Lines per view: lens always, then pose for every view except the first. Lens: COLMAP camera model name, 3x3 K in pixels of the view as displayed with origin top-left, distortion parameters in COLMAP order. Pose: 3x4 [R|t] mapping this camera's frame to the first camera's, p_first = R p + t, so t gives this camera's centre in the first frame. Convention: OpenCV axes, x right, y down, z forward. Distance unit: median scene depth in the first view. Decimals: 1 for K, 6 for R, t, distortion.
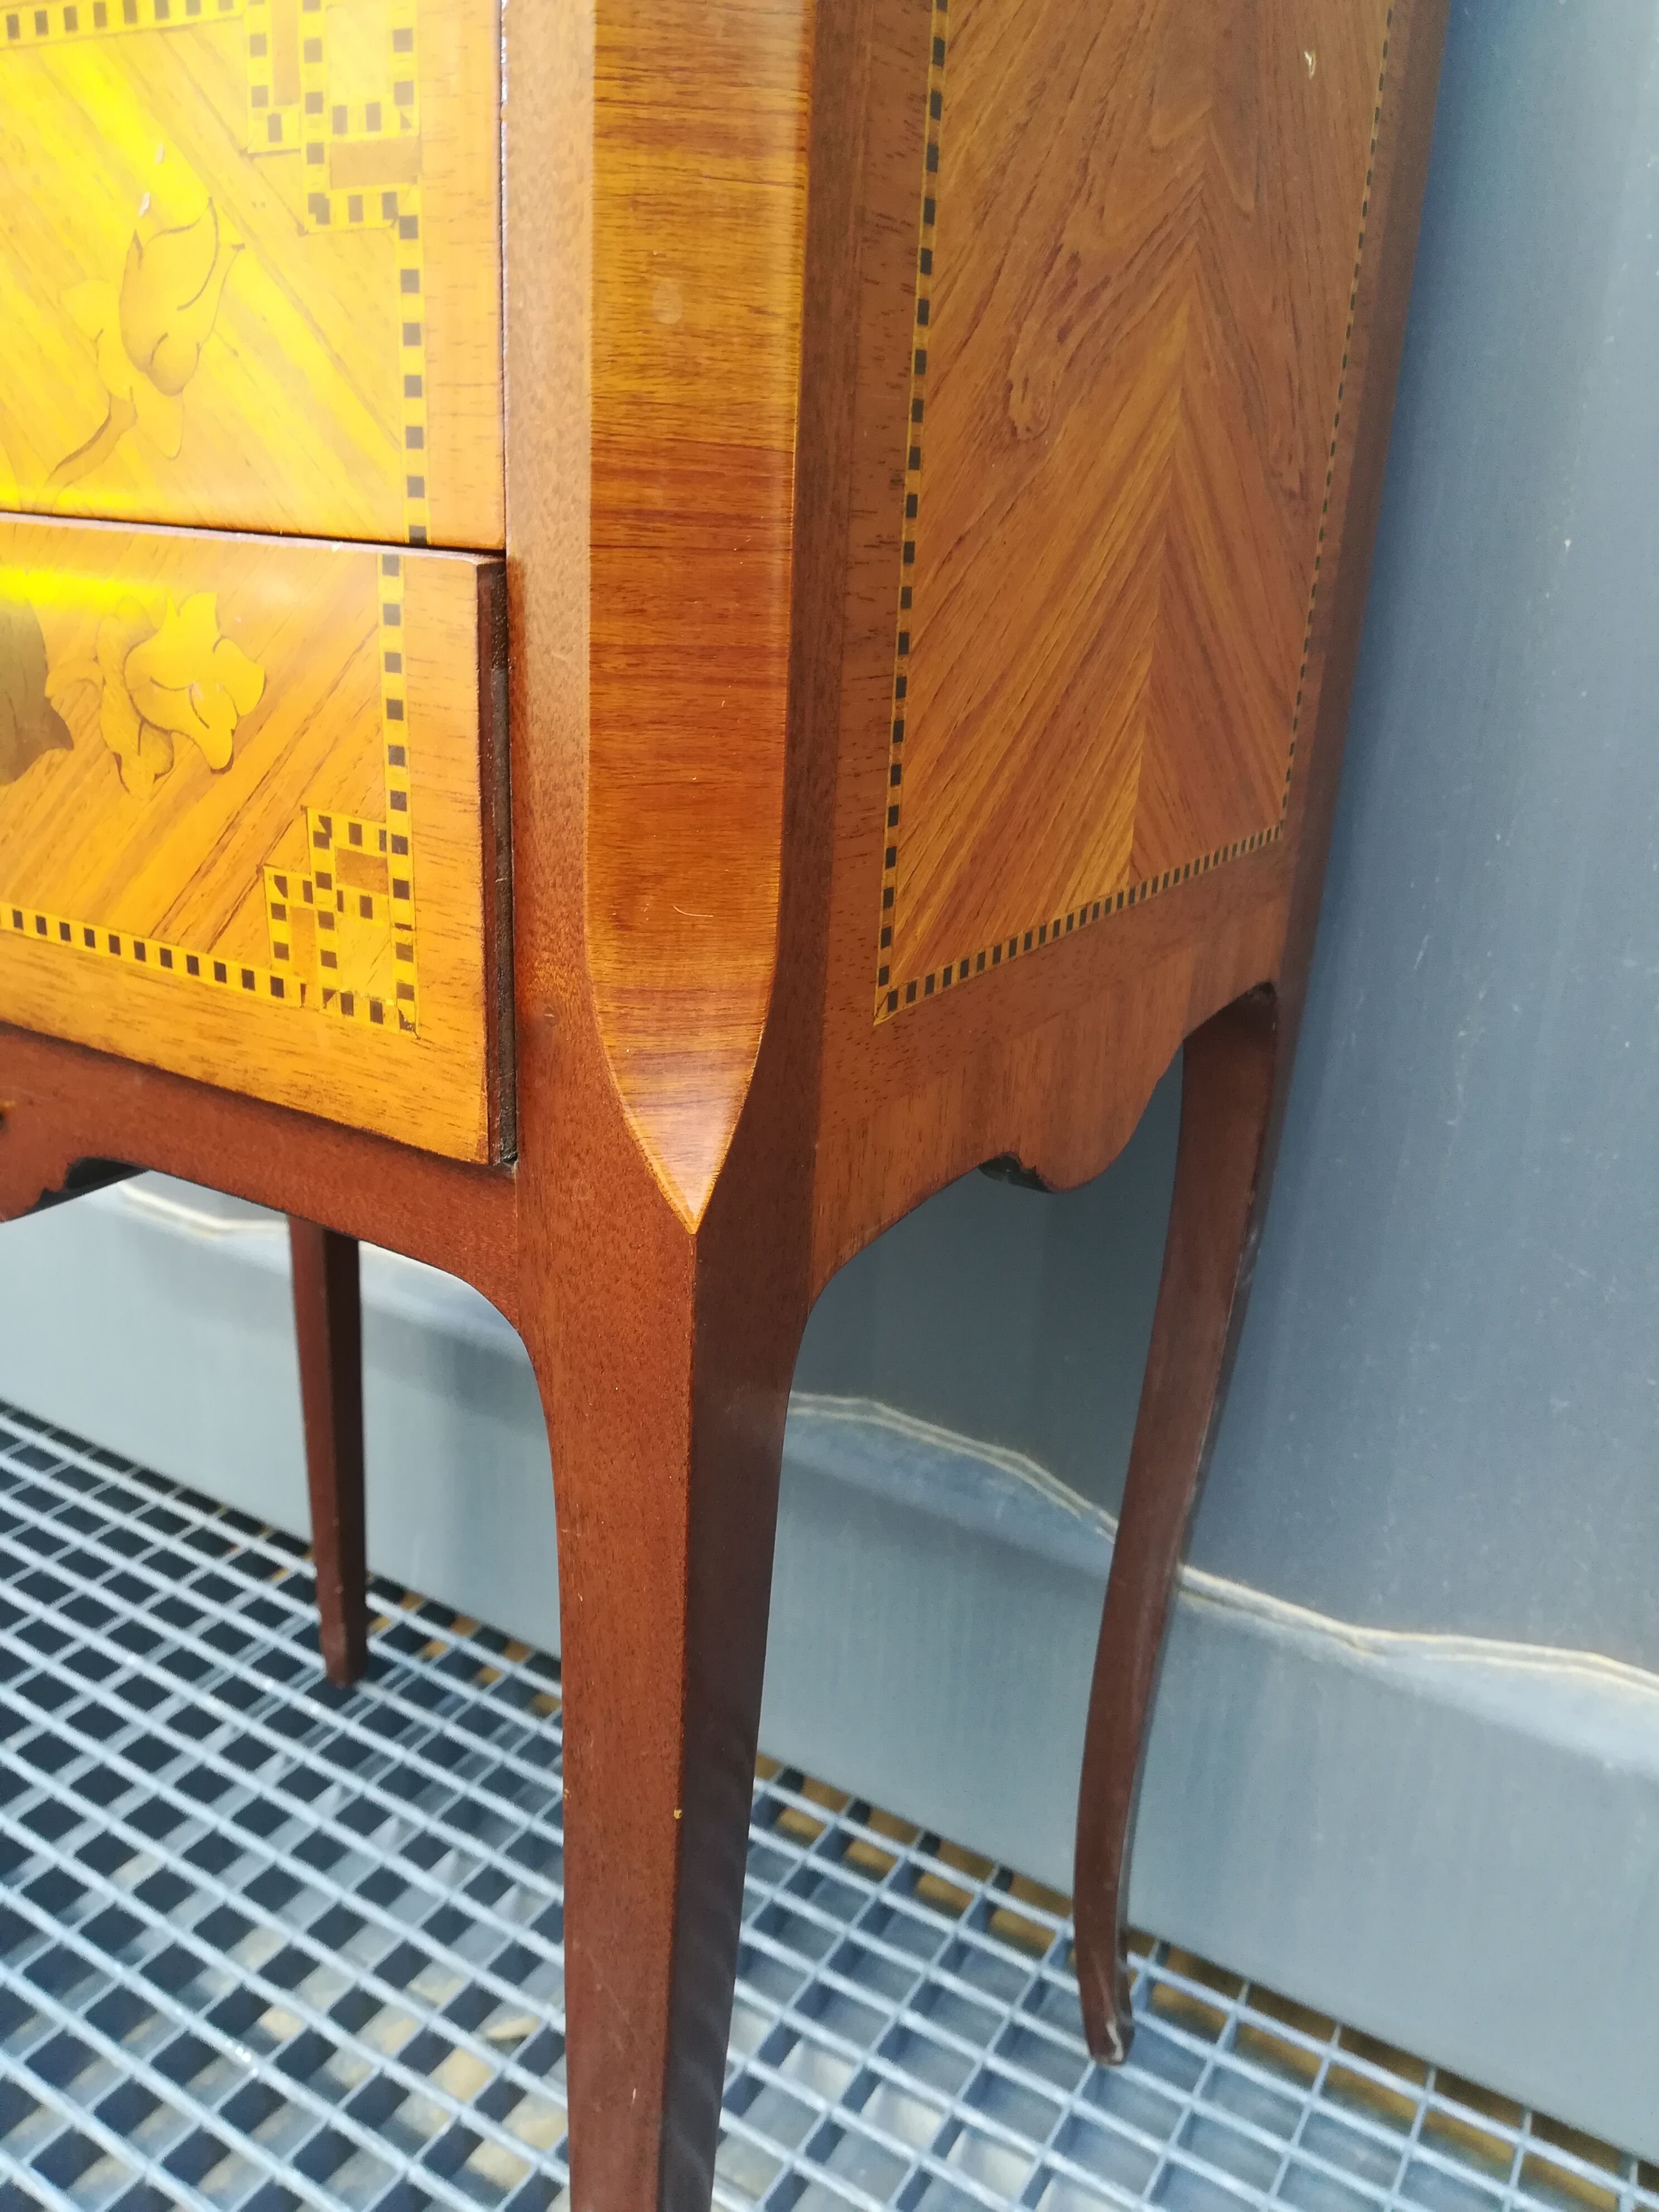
lens RADIAL K [[1766.8, 0, 814.4], [0, 1766.8, 1099.1], [0, 0, 1]] dist [0.034830, -0.087987]
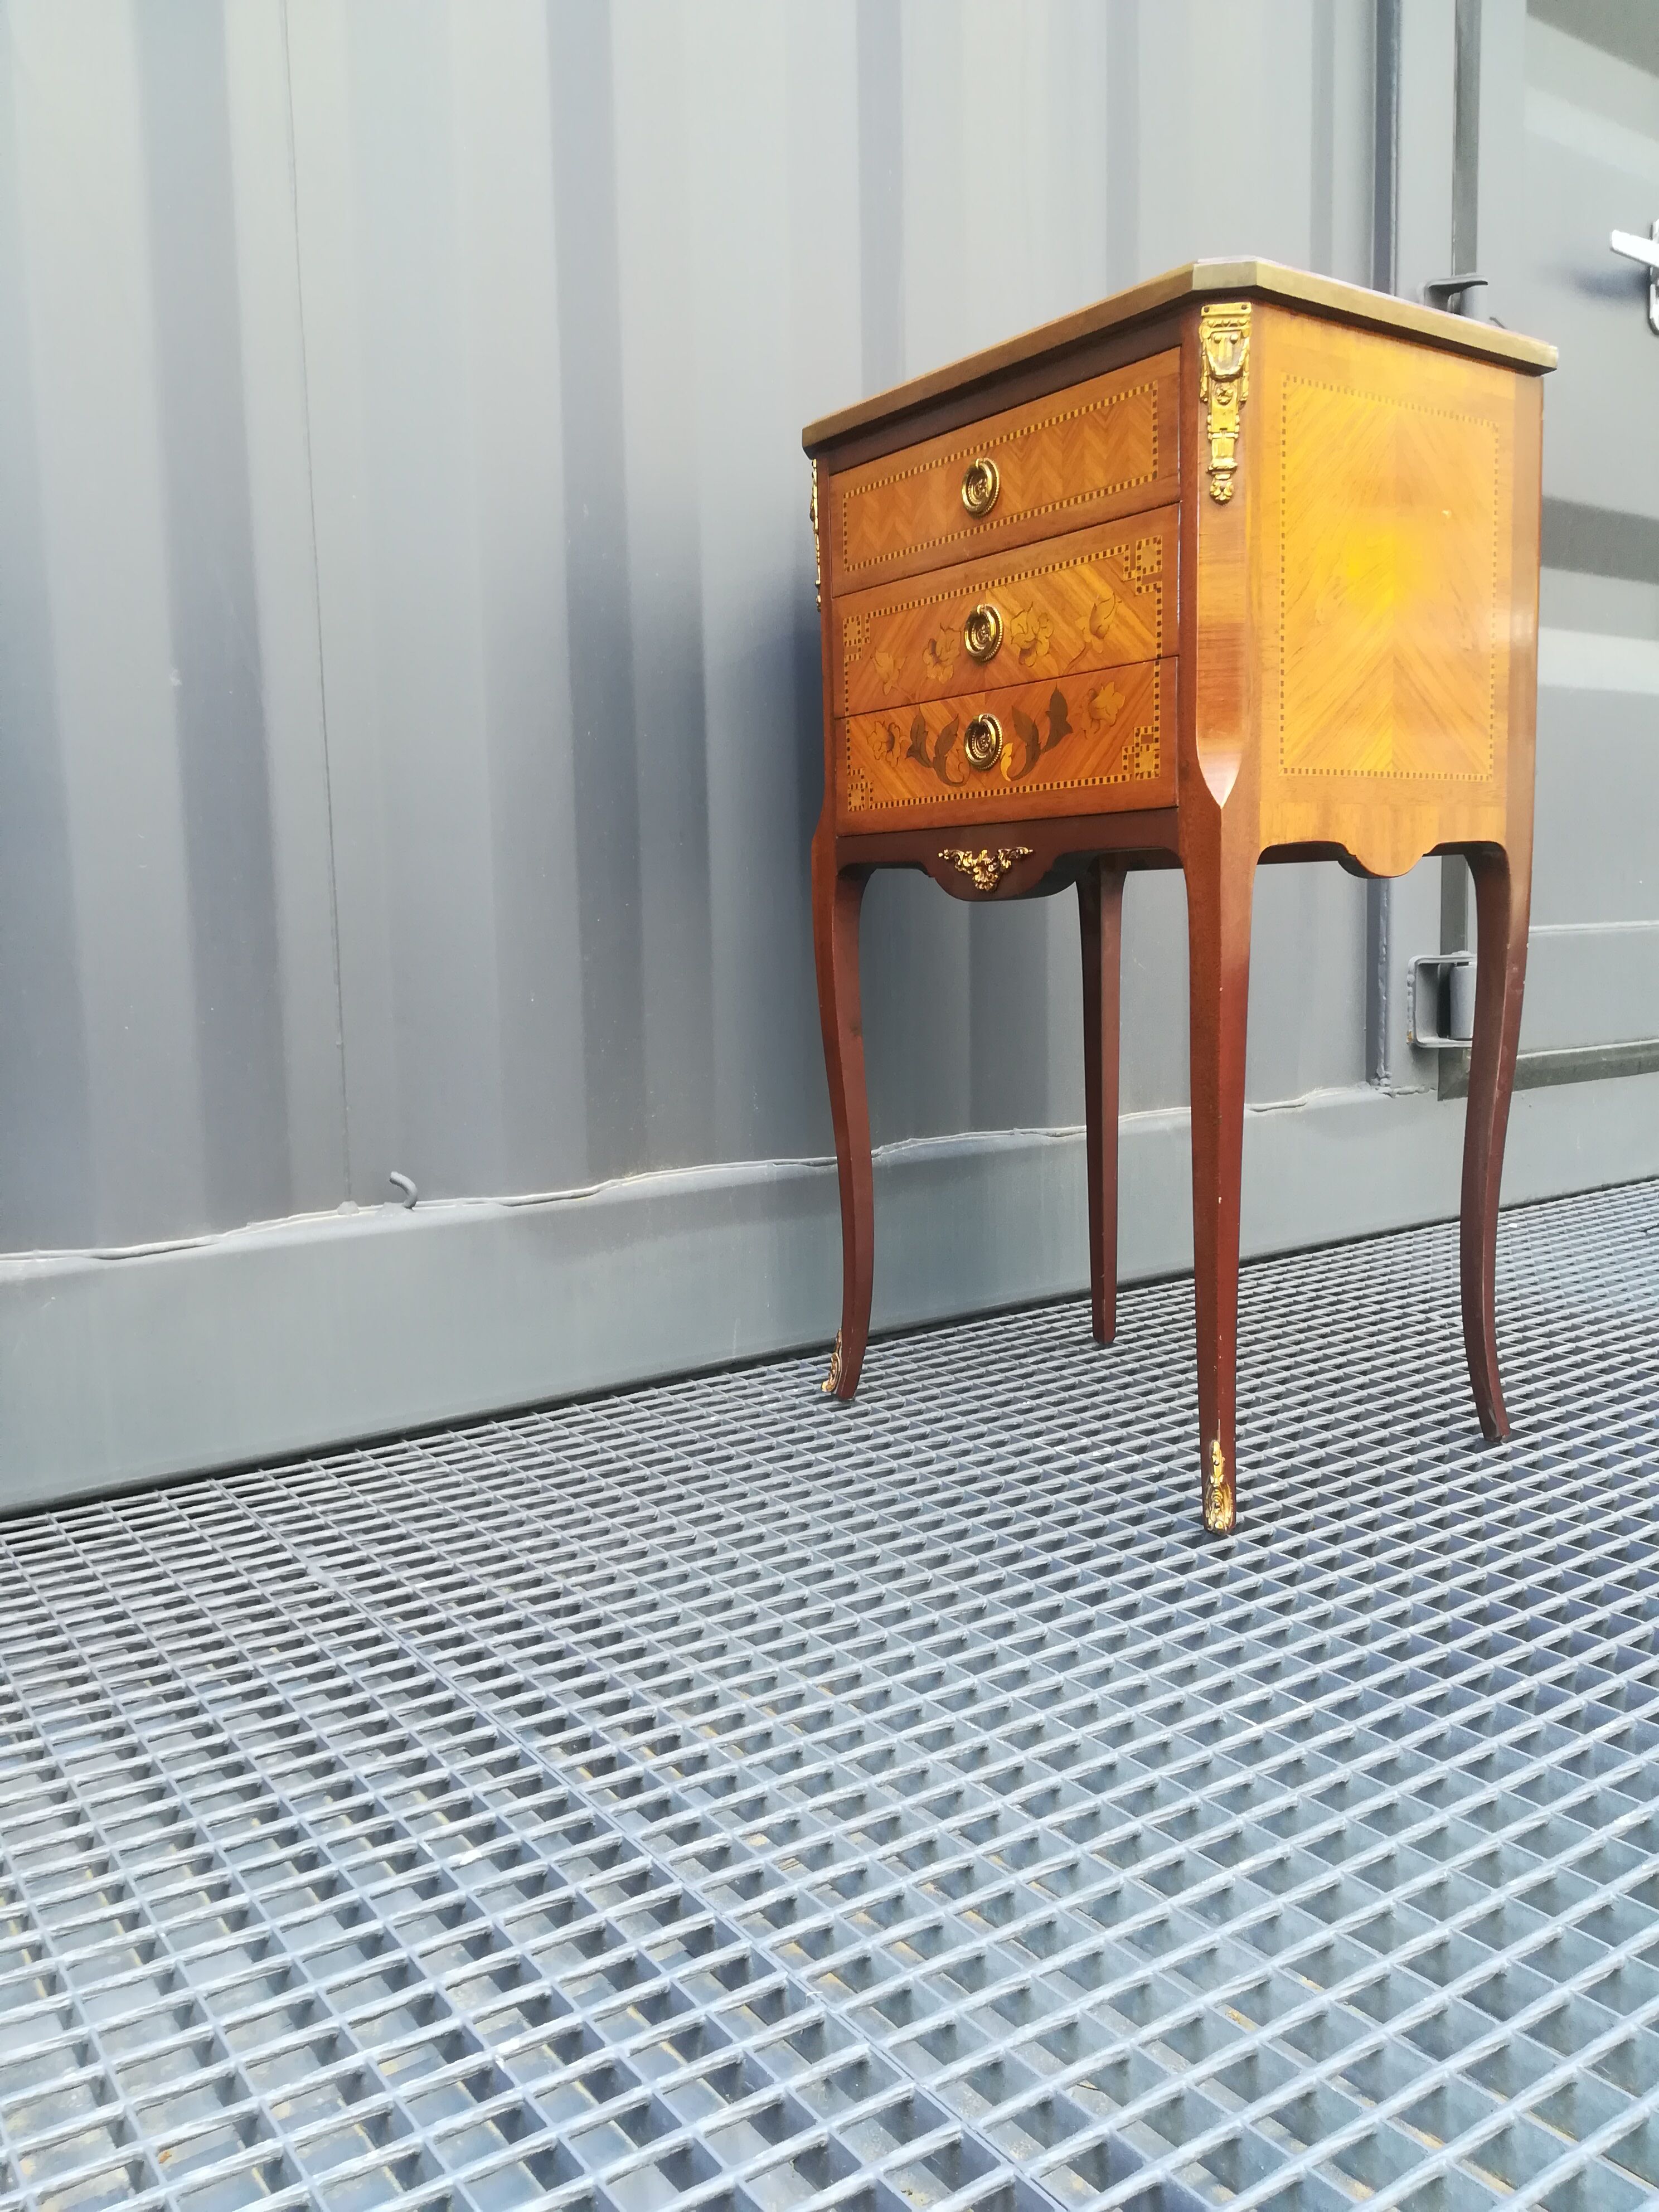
lens RADIAL K [[1705.6, 0, 822.4], [0, 1705.6, 1186.7], [0, 0, 1]] dist [0.004537, 0.002295]
pose [[0.920960, -0.024652, -0.388877, 0.589124], [-0.044052, 0.985012, -0.166767, 1.634951], [0.387160, 0.170716, 0.906070, -2.788796]]
